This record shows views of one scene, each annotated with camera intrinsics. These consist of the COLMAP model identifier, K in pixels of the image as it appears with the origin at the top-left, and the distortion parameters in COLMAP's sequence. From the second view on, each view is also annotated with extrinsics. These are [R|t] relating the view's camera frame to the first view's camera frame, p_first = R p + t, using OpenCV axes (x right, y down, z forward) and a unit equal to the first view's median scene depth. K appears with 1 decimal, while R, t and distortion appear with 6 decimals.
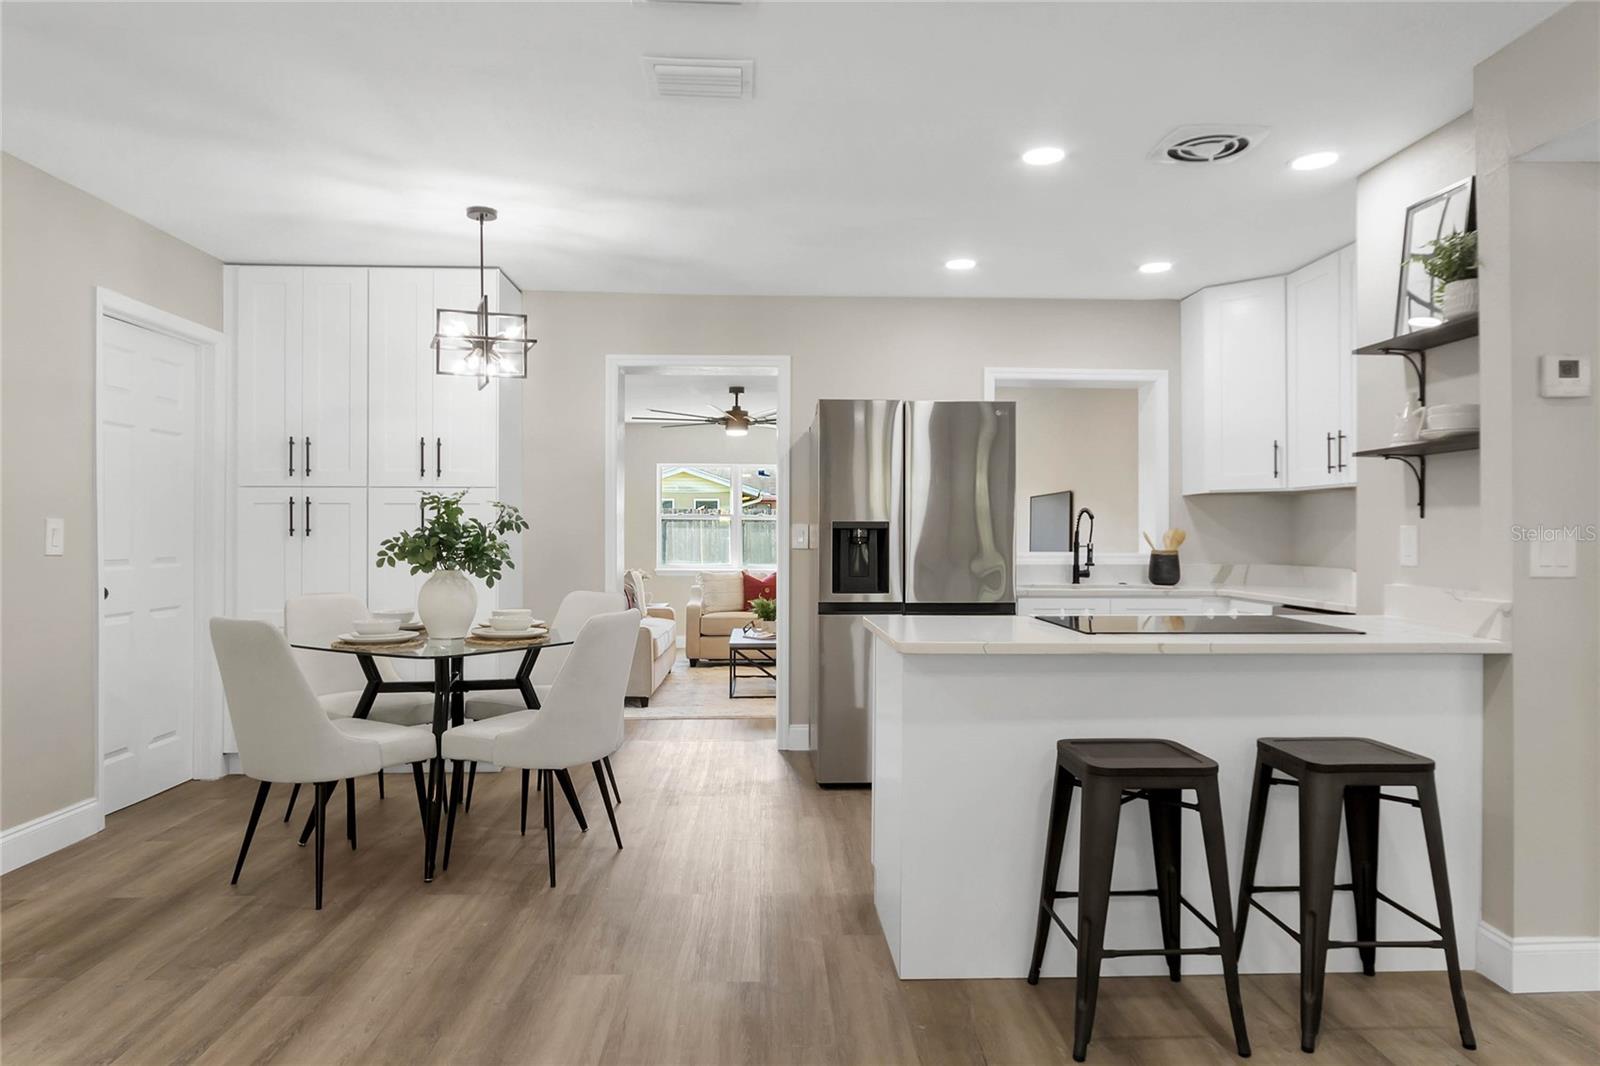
lens RADIAL K [[1018.6, 0, 807.7], [0, 1018.6, 529.6], [0, 0, 1]] dist [-0.005858, 0.000735]
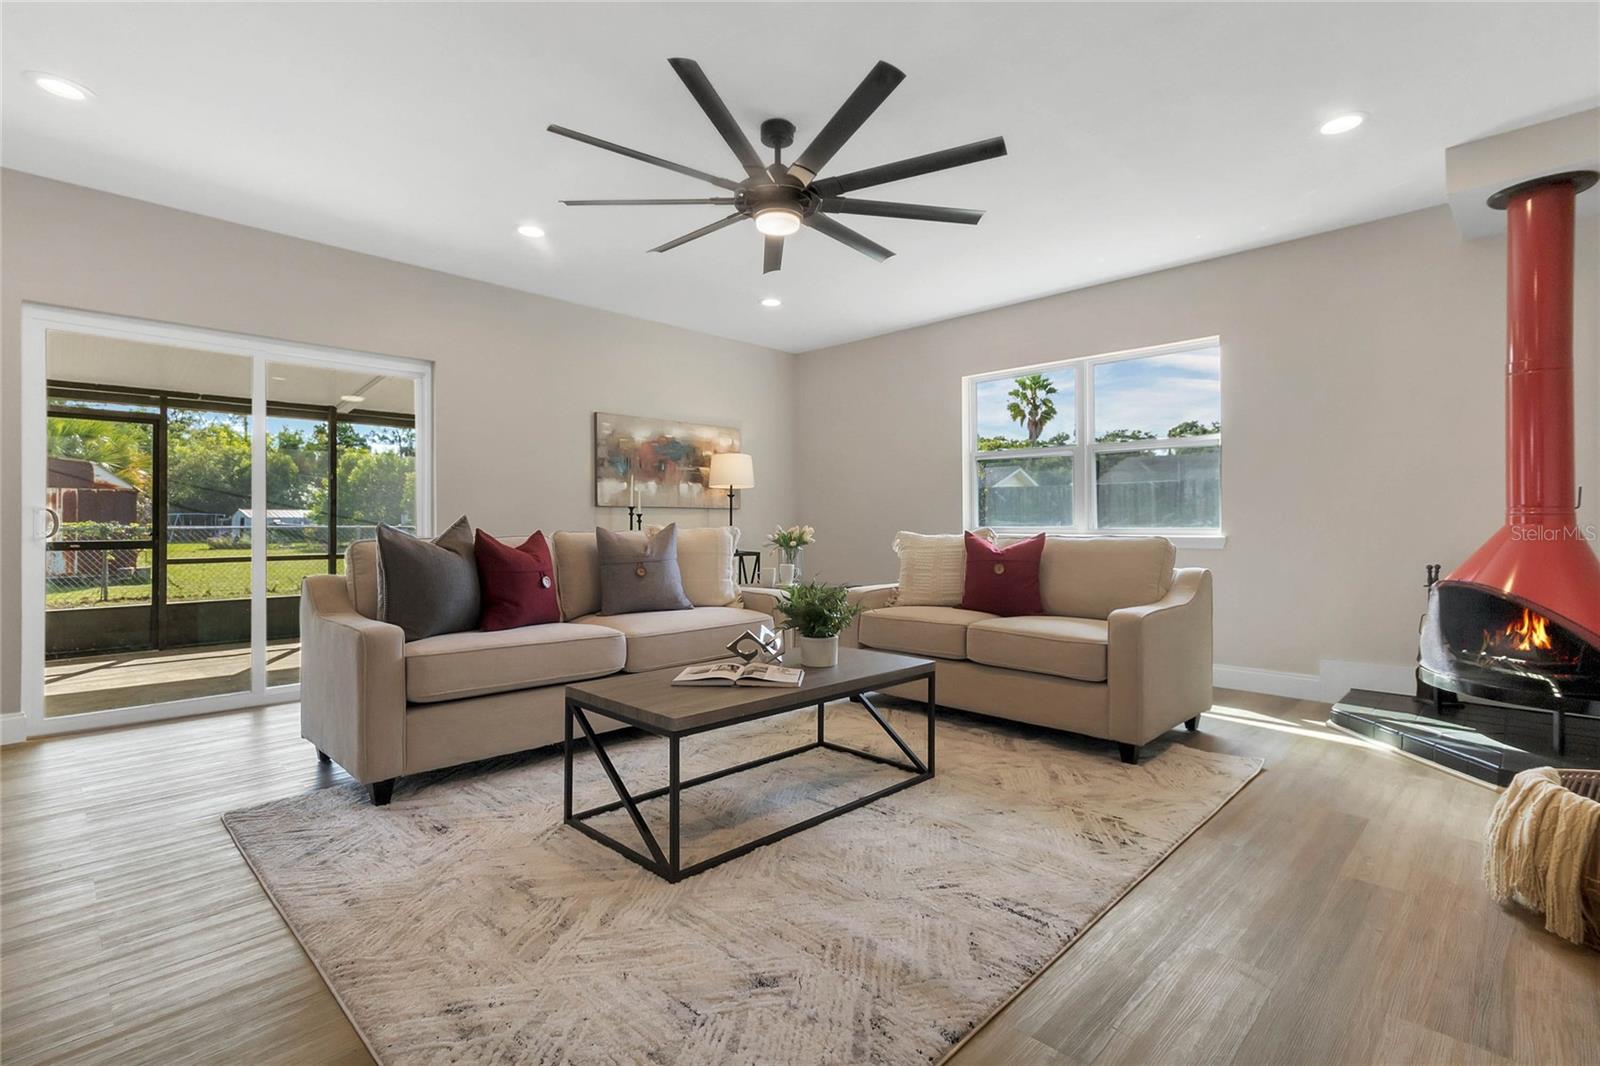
lens RADIAL K [[746.4, 0, 803.9], [0, 746.4, 517.2], [0, 0, 1]] dist [0.008521, 0.000529]
pose [[0.678402, -0.010588, -0.734614, 0.360980], [0.005839, 0.999942, -0.009020, 0.080712], [0.734668, 0.001829, 0.678425, 1.486416]]
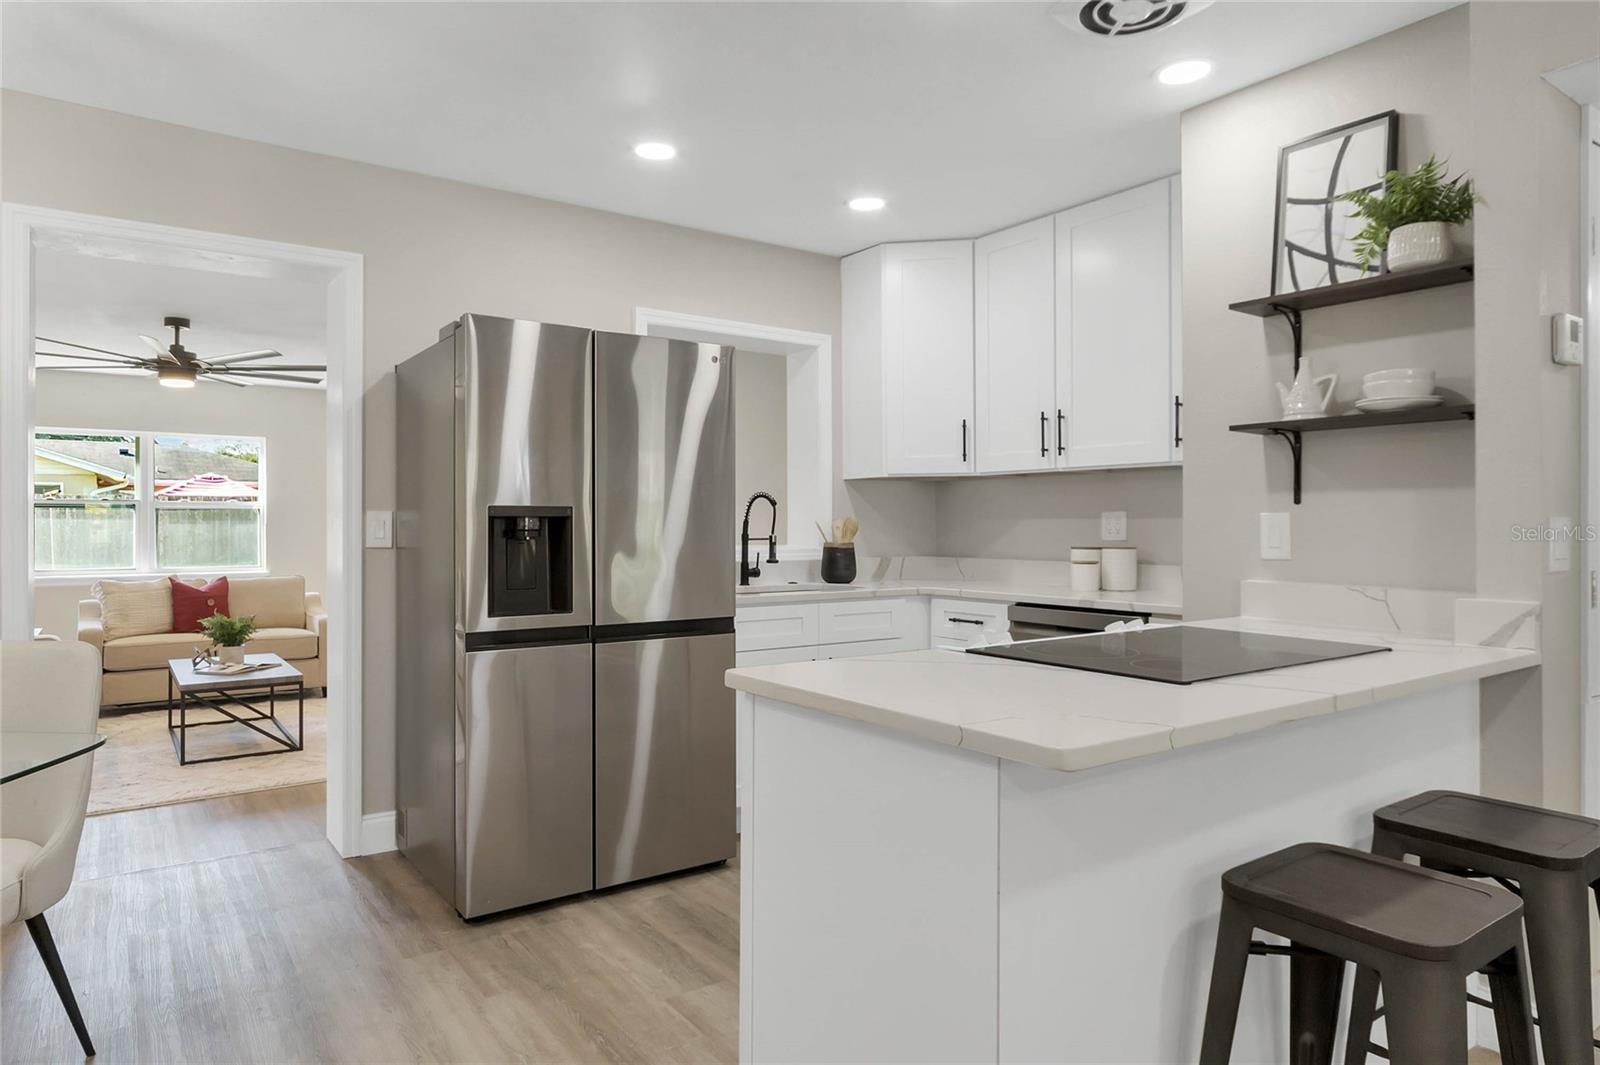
lens RADIAL K [[978.5, 0, 805.2], [0, 978.5, 518.9], [0, 0, 1]] dist [0.000865, -0.001520]
pose [[0.837408, -0.000414, 0.546579, -0.144806], [0.001226, 0.999999, -0.001122, 0.001362], [-0.546577, 0.001610, 0.837407, 0.371918]]
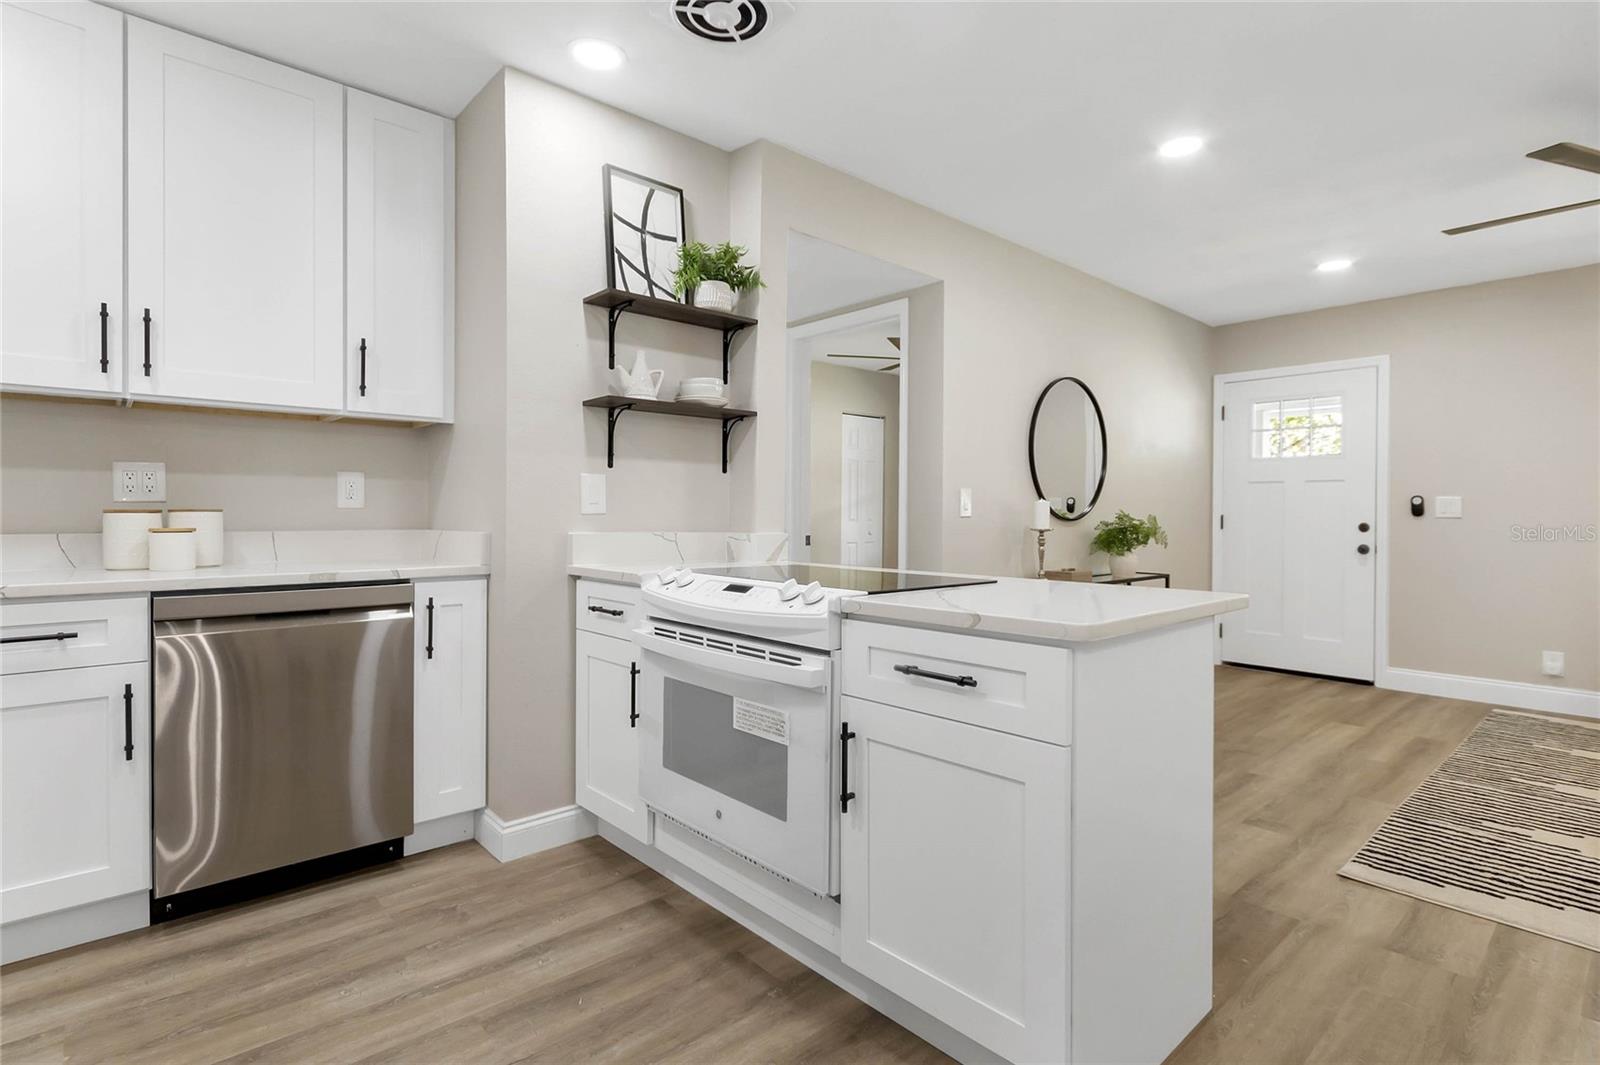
lens RADIAL K [[786.9, 0, 805.8], [0, 786.9, 519.6], [0, 0, 1]] dist [0.001804, -0.000074]
pose [[-0.639612, -0.015419, 0.768543, -0.108015], [-0.010512, 0.999881, 0.011312, 0.021837], [-0.768626, -0.000844, -0.639698, 0.960885]]
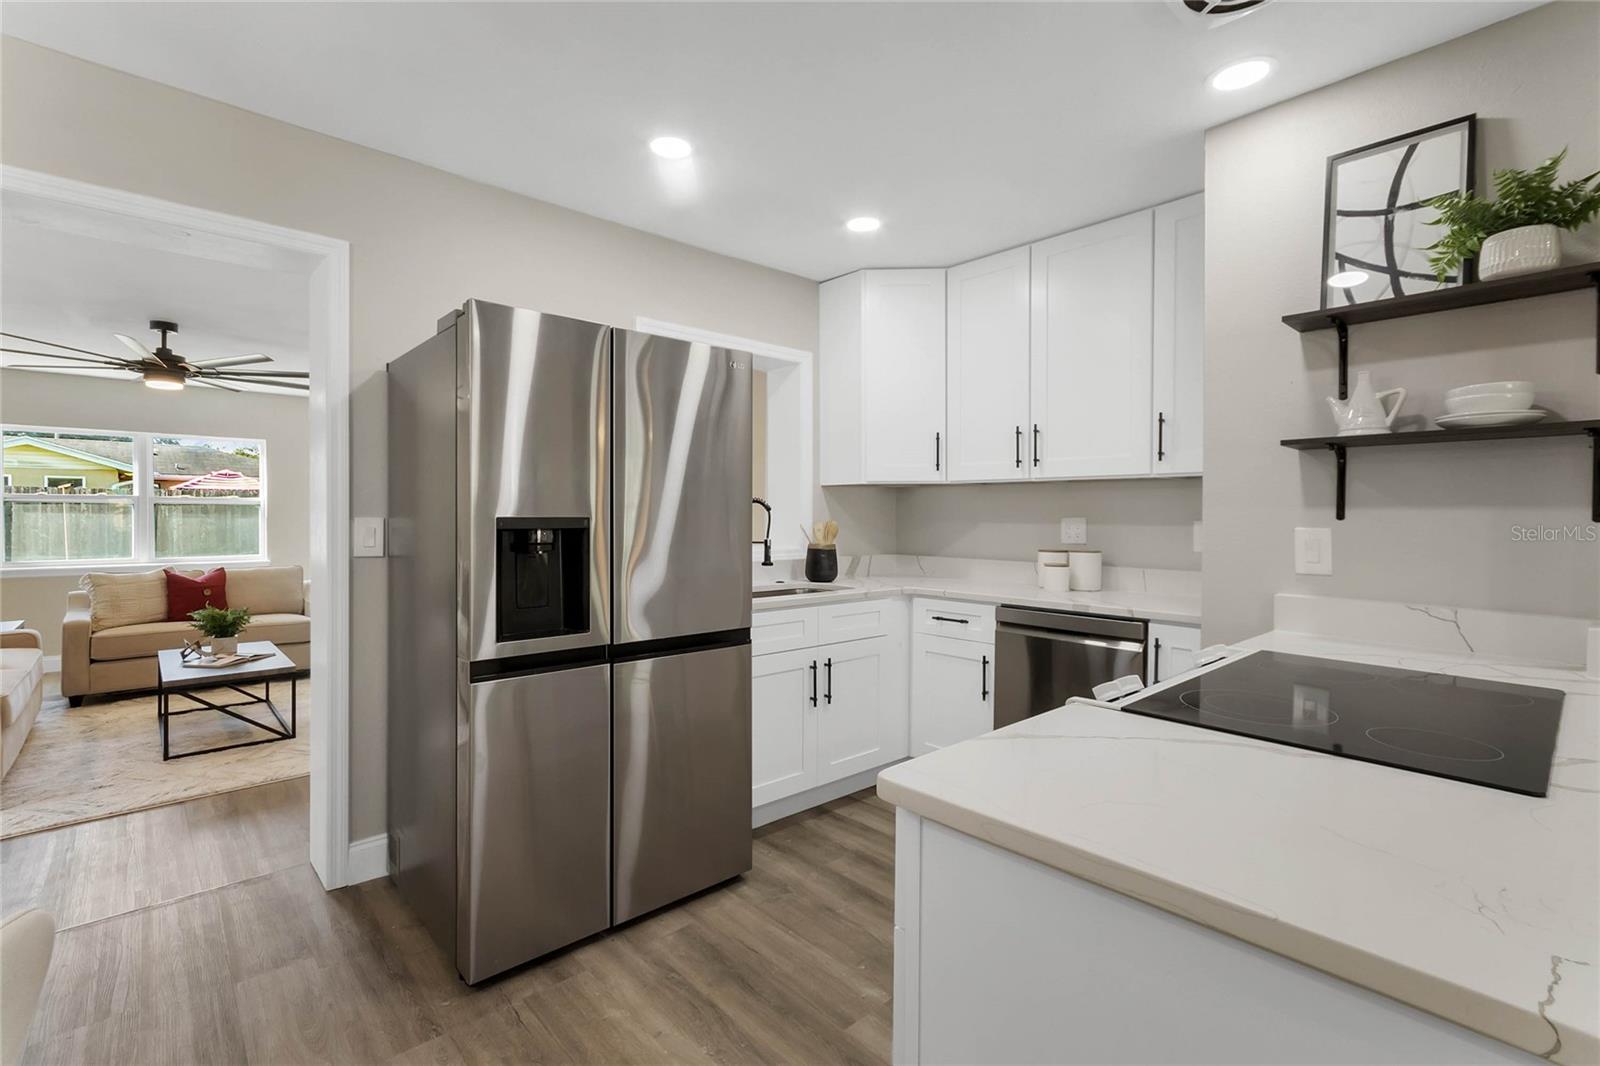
lens RADIAL K [[732.2, 0, 804.1], [0, 732.2, 518.2], [0, 0, 1]] dist [0.009730, 0.001246]
pose [[0.769572, -0.004136, 0.638546, -0.105425], [-0.003527, 0.999936, 0.010727, -0.012408], [-0.638550, -0.010508, 0.769509, 0.568482]]
